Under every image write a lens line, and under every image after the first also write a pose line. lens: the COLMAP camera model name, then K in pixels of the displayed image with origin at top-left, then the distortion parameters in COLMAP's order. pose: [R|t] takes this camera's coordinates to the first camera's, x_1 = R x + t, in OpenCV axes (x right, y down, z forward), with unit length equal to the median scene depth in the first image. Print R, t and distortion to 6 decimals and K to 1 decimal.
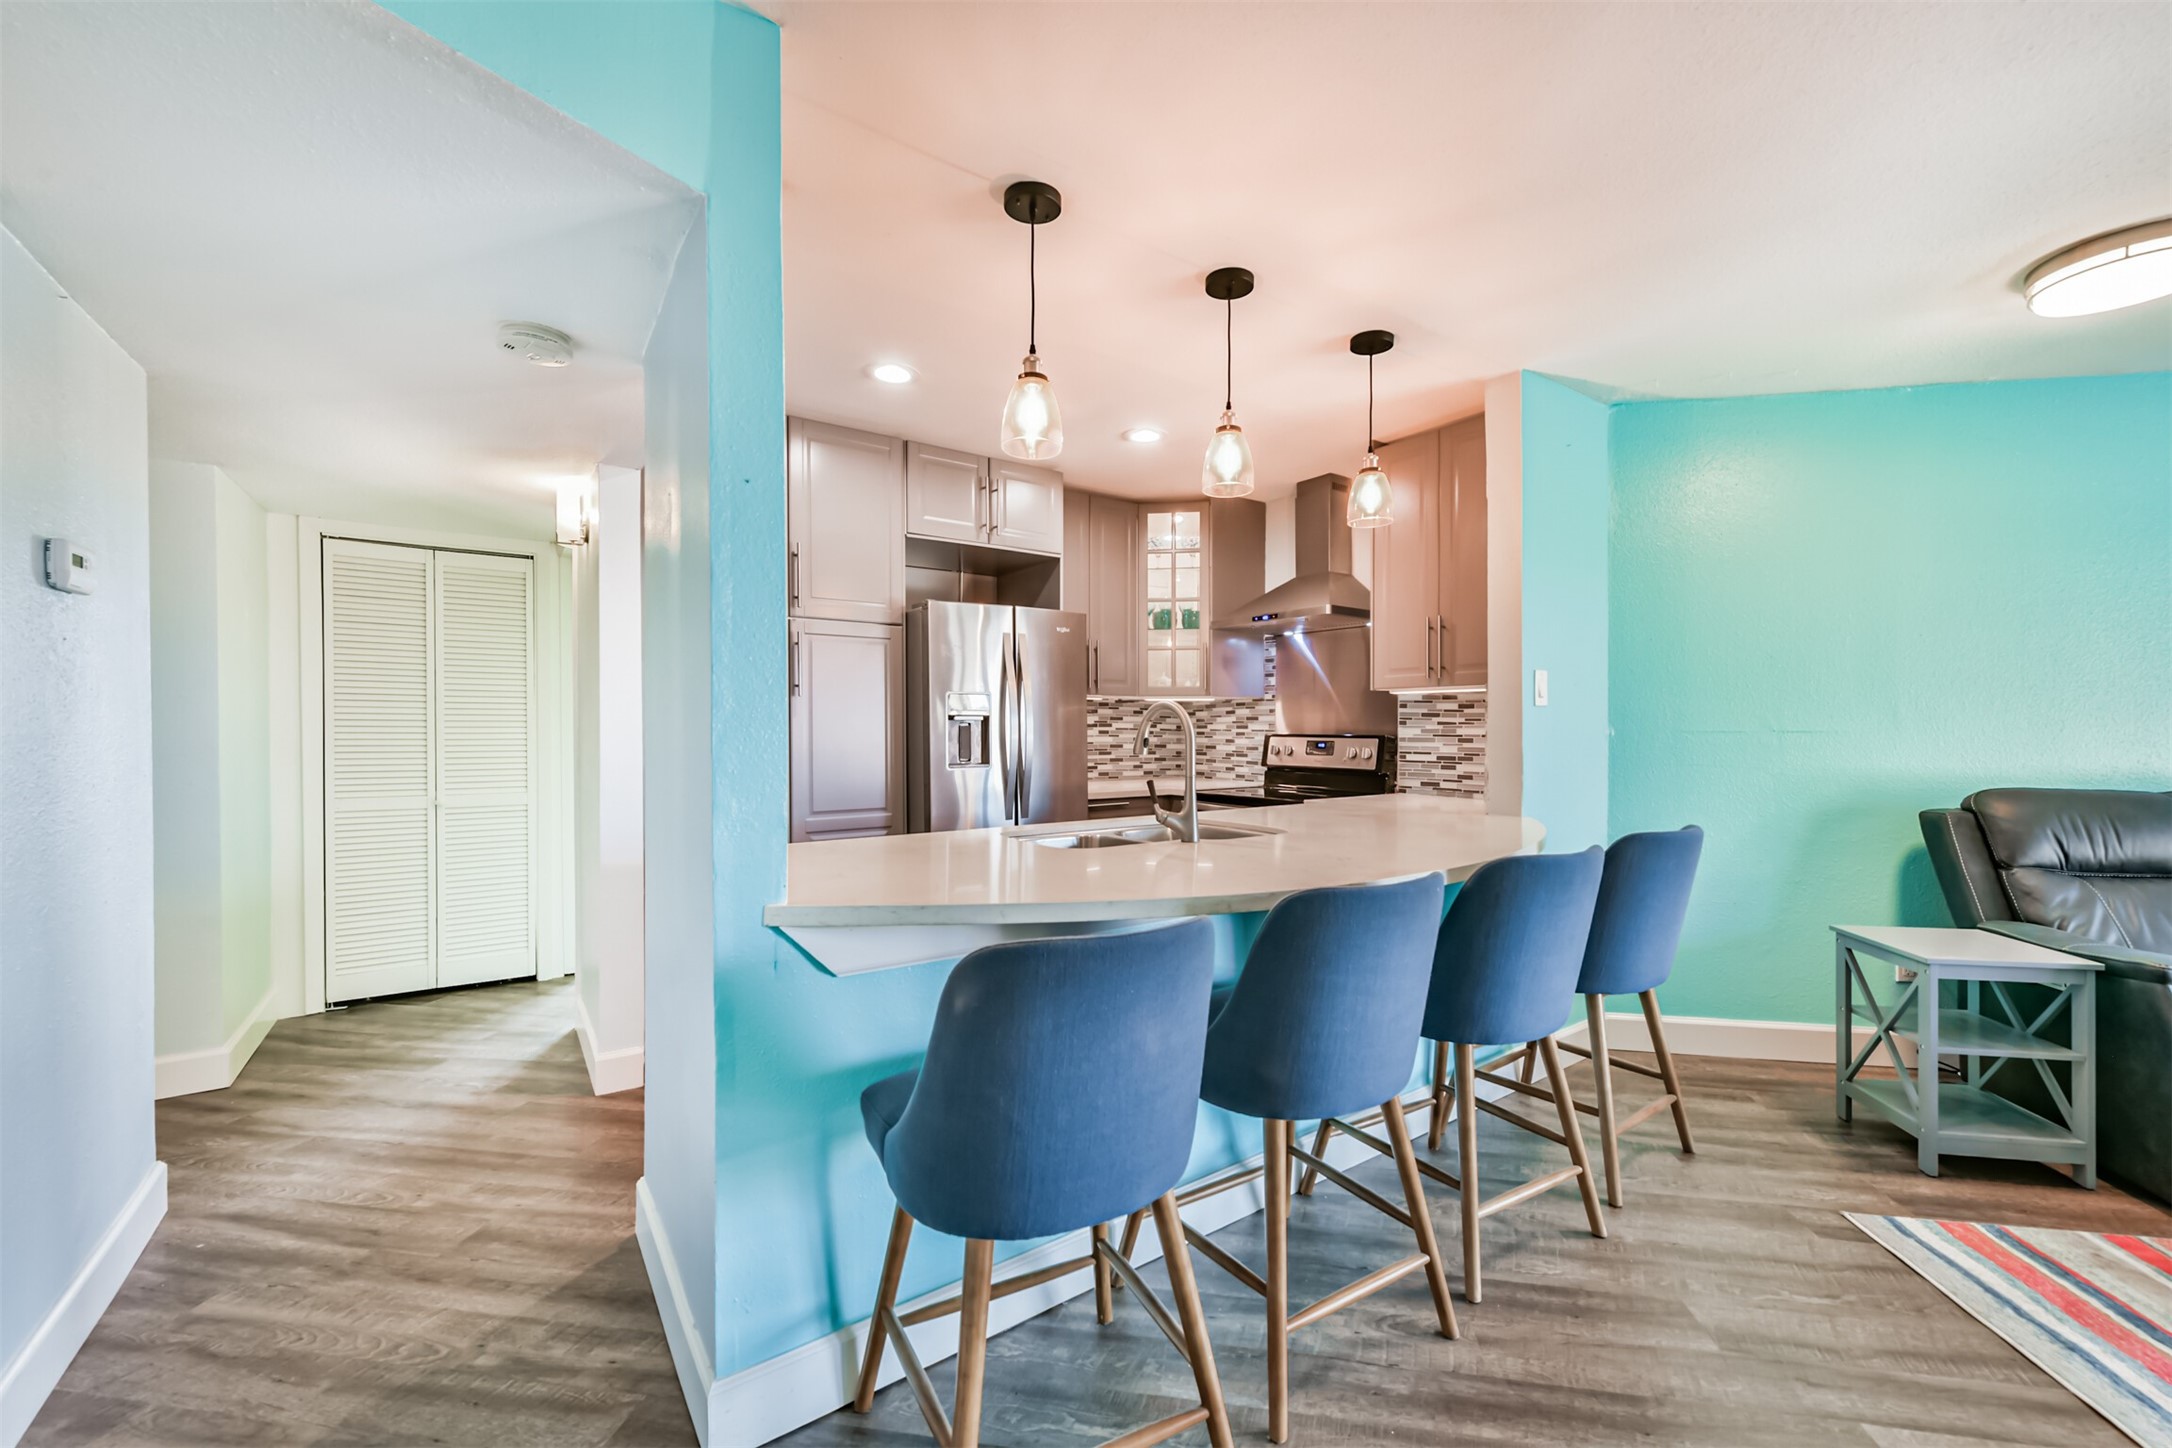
lens RADIAL K [[854.5, 0, 1091.7], [0, 854.5, 738.9], [0, 0, 1]] dist [0.007572, 0.000007]
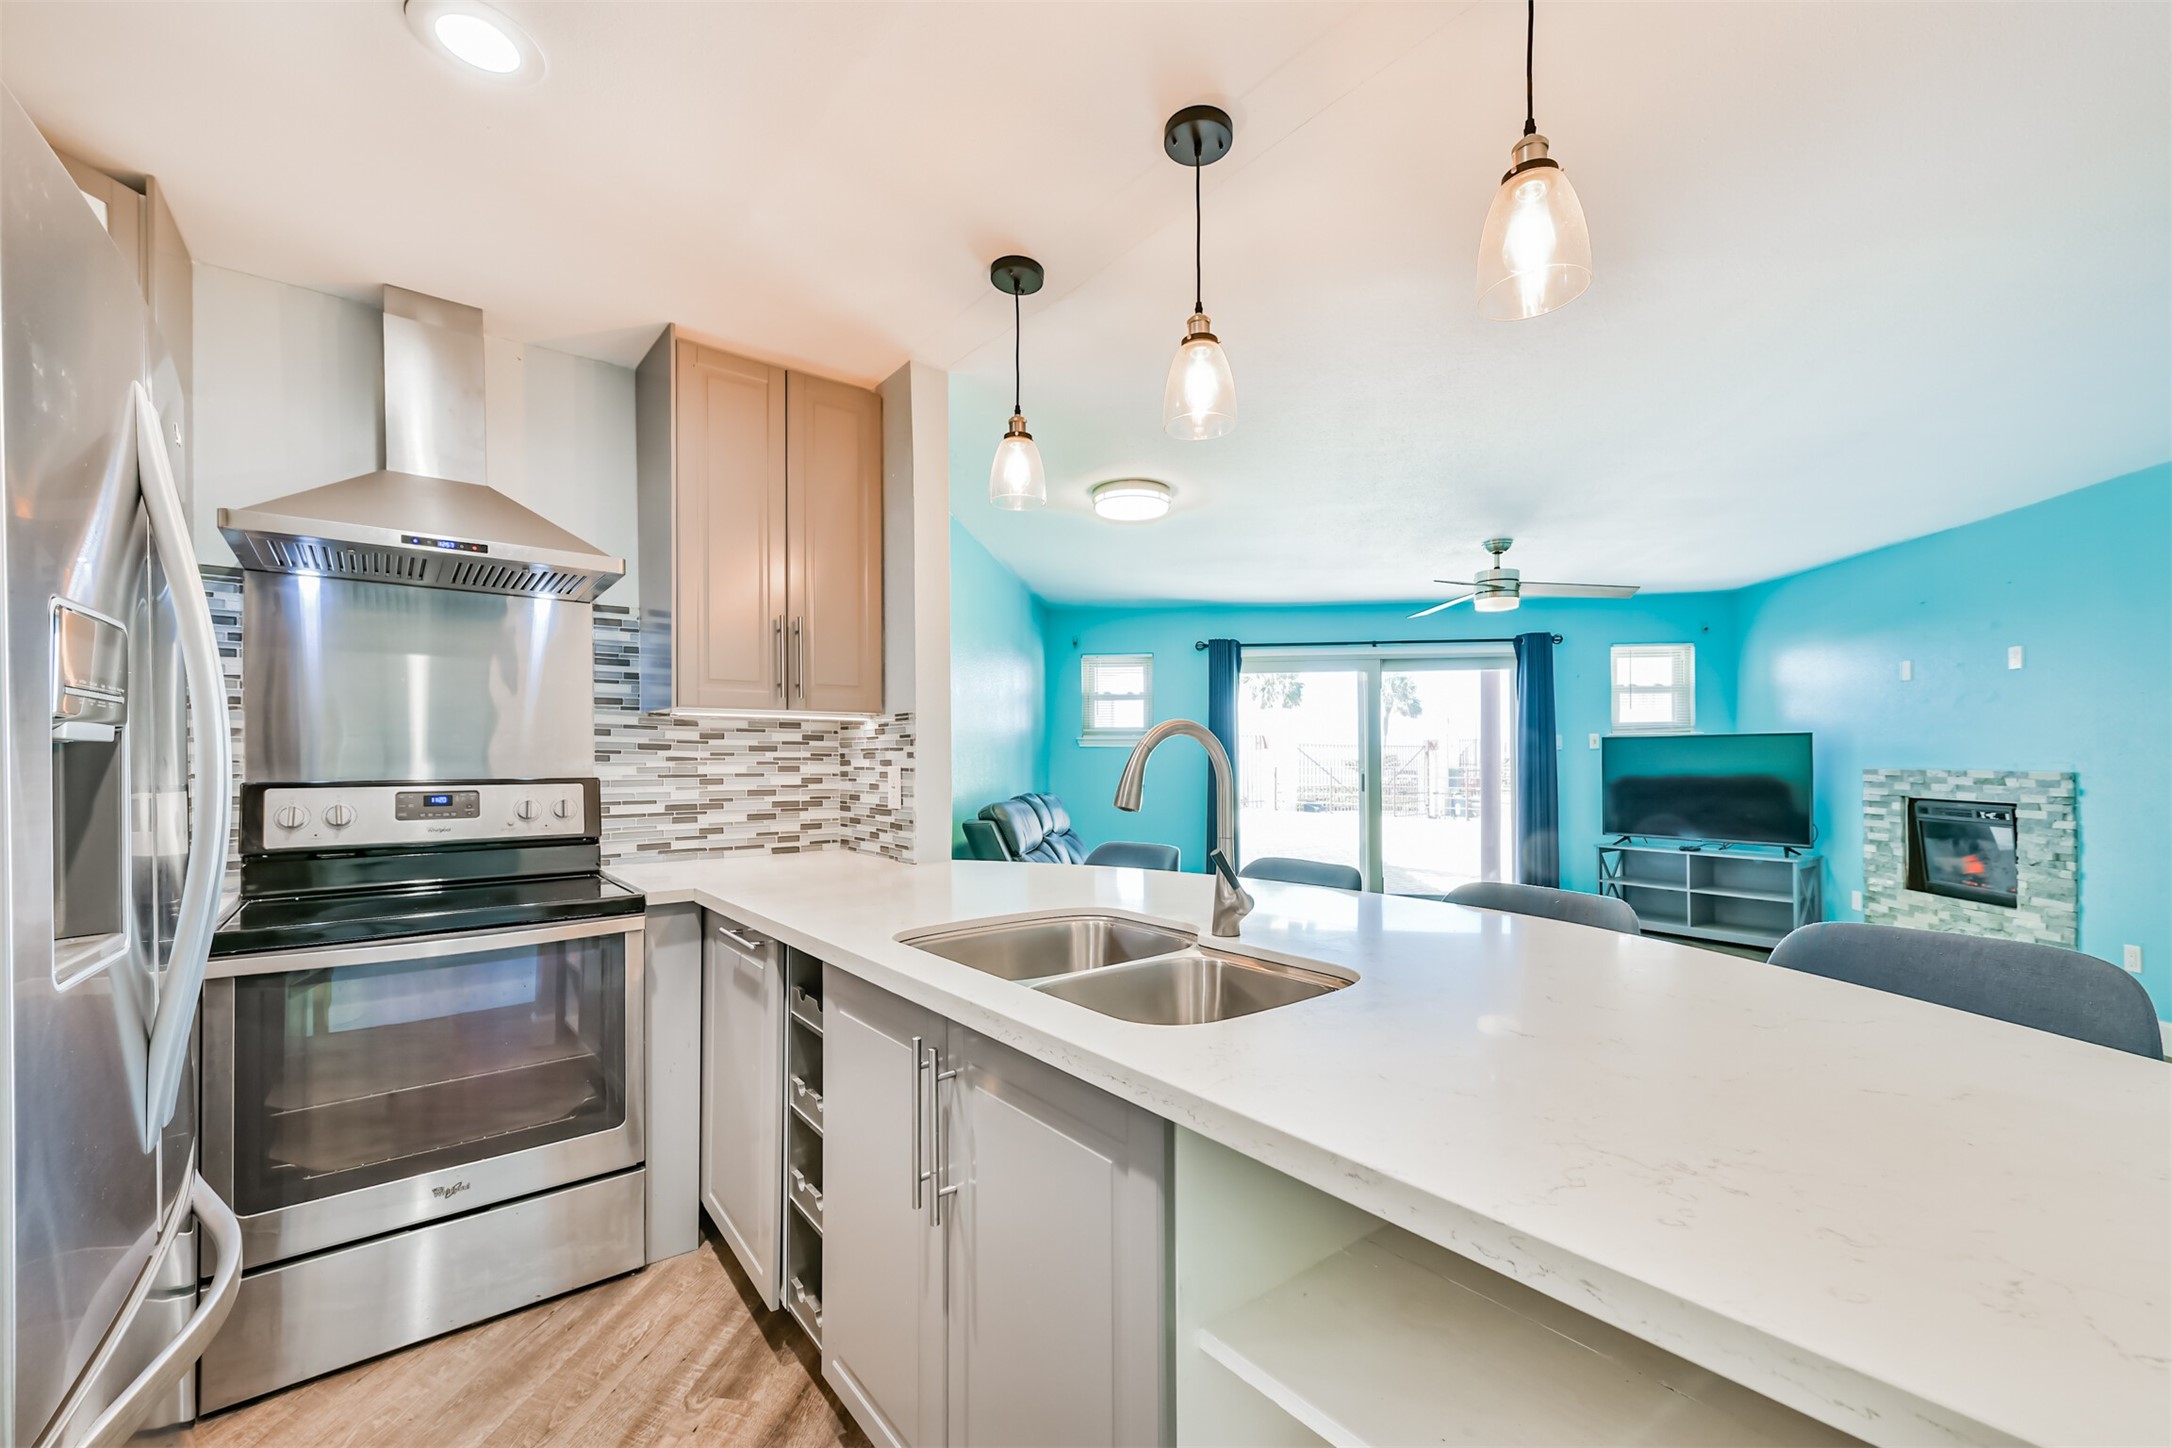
lens RADIAL K [[872.3, 0, 1086.4], [0, 872.3, 754.6], [0, 0, 1]] dist [0.000106, -0.000295]
pose [[-0.038785, 0.005196, 0.999234, -0.504370], [0.019559, 0.999799, -0.004440, -0.017965], [-0.999056, 0.019372, -0.038878, 1.035223]]
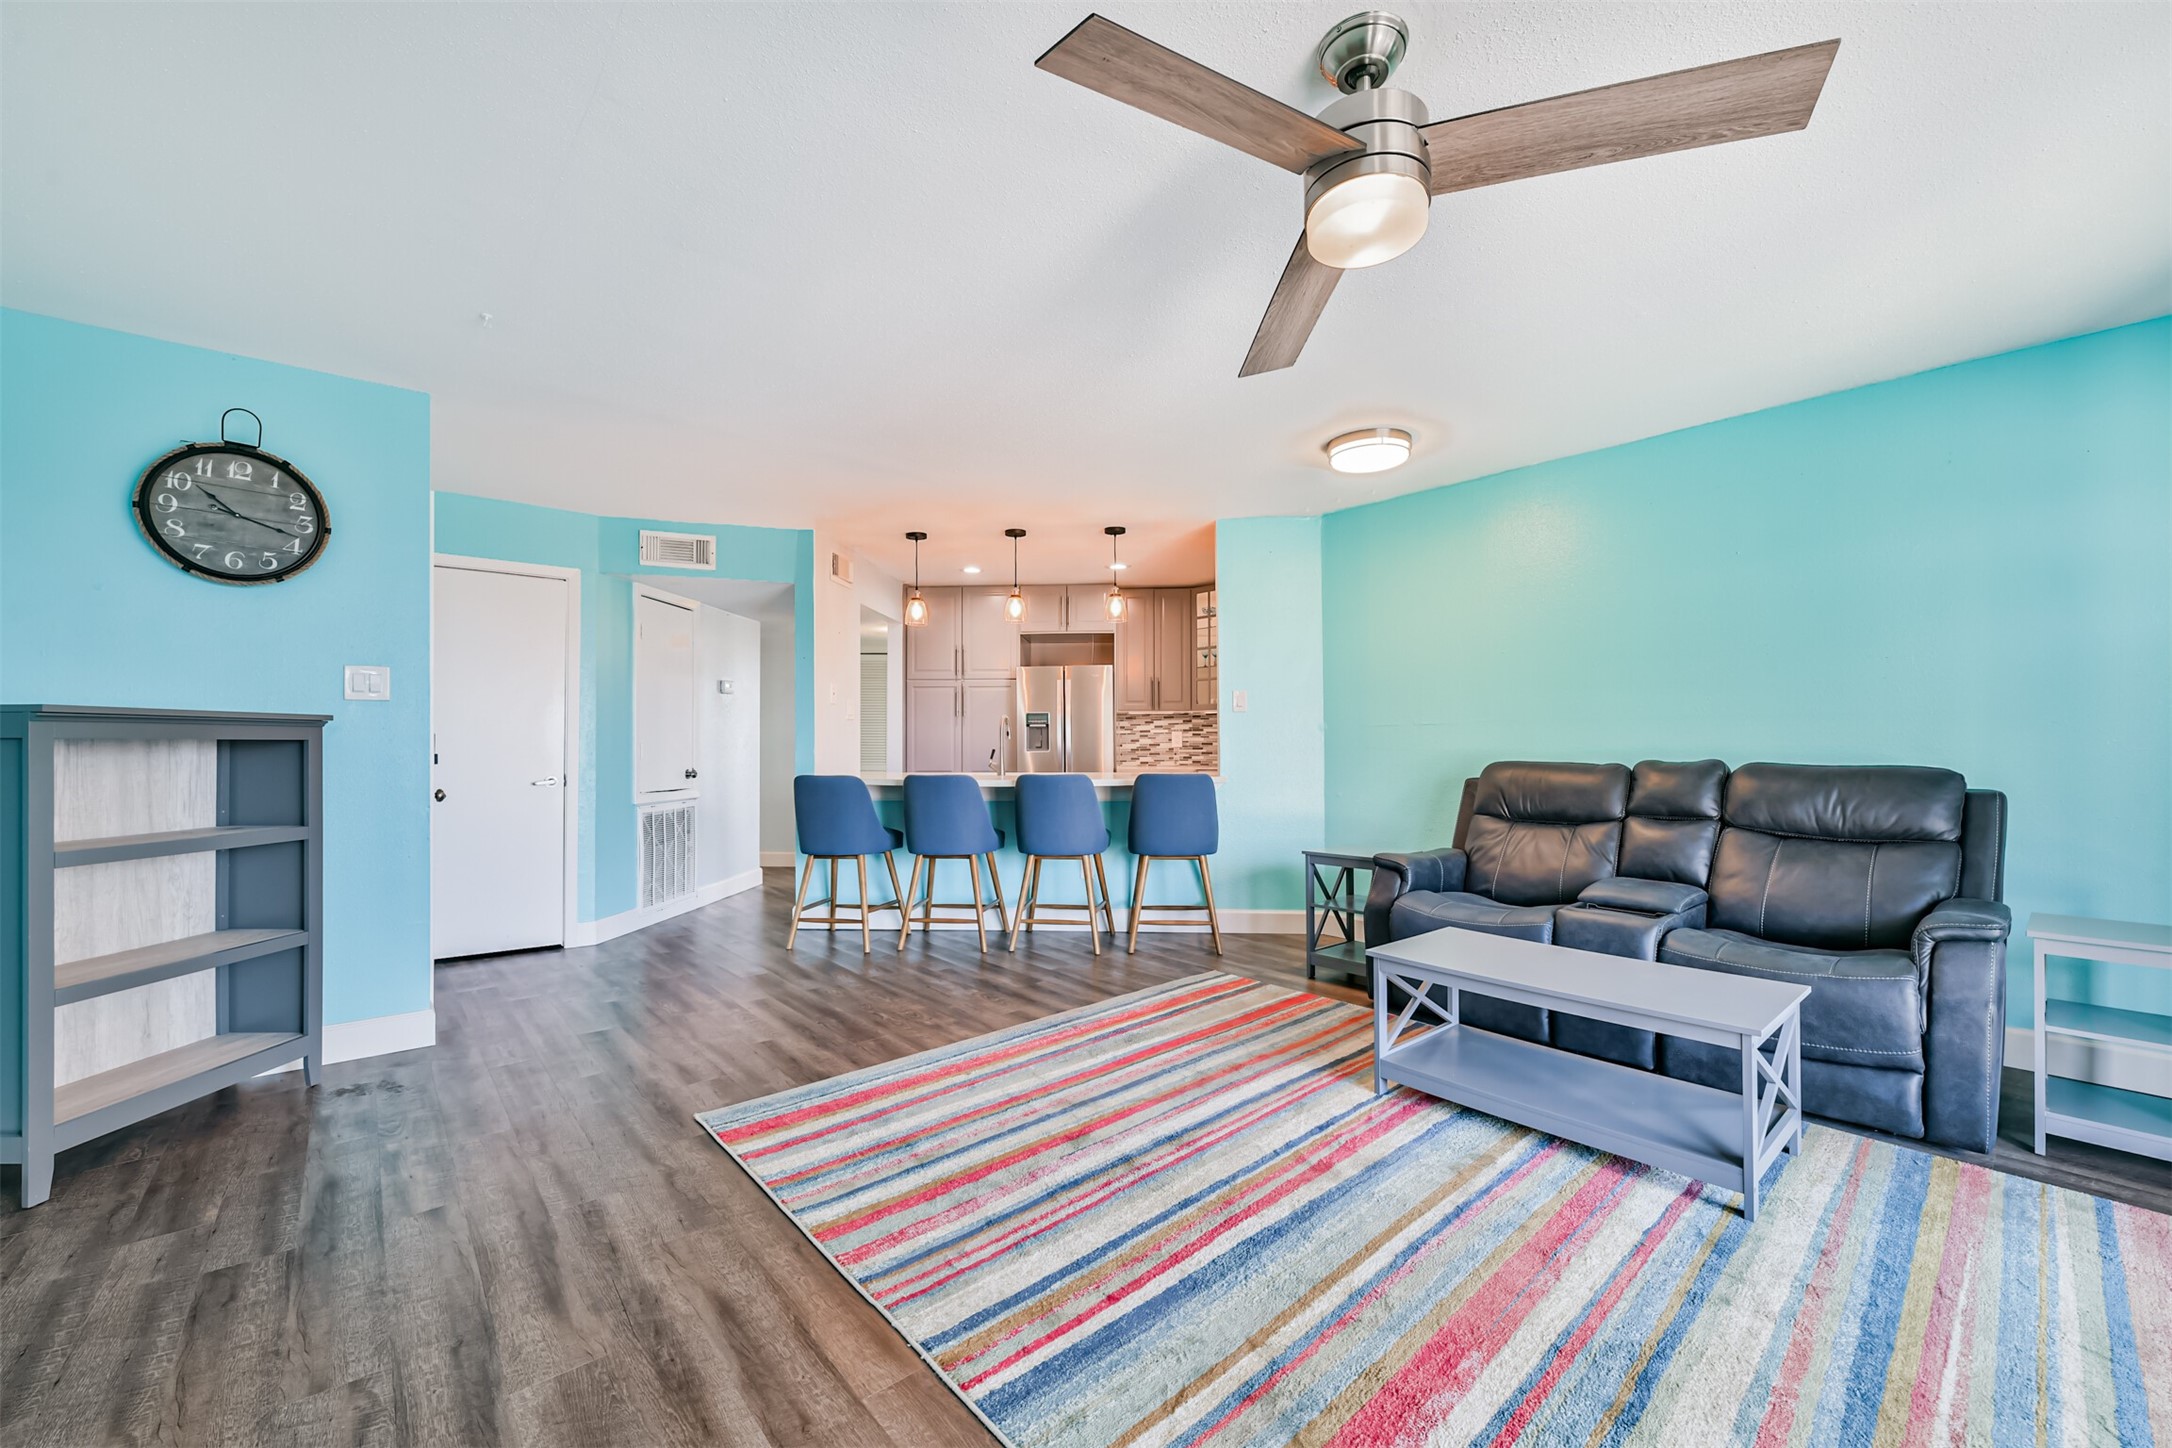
lens RADIAL K [[854.5, 0, 1091.7], [0, 854.5, 738.9], [0, 0, 1]] dist [0.007572, 0.000007]
pose [[0.769938, -0.007301, -0.638076, 1.641214], [-0.006295, 0.999799, -0.019036, 0.059400], [0.638087, 0.018673, 0.769738, -0.577930]]
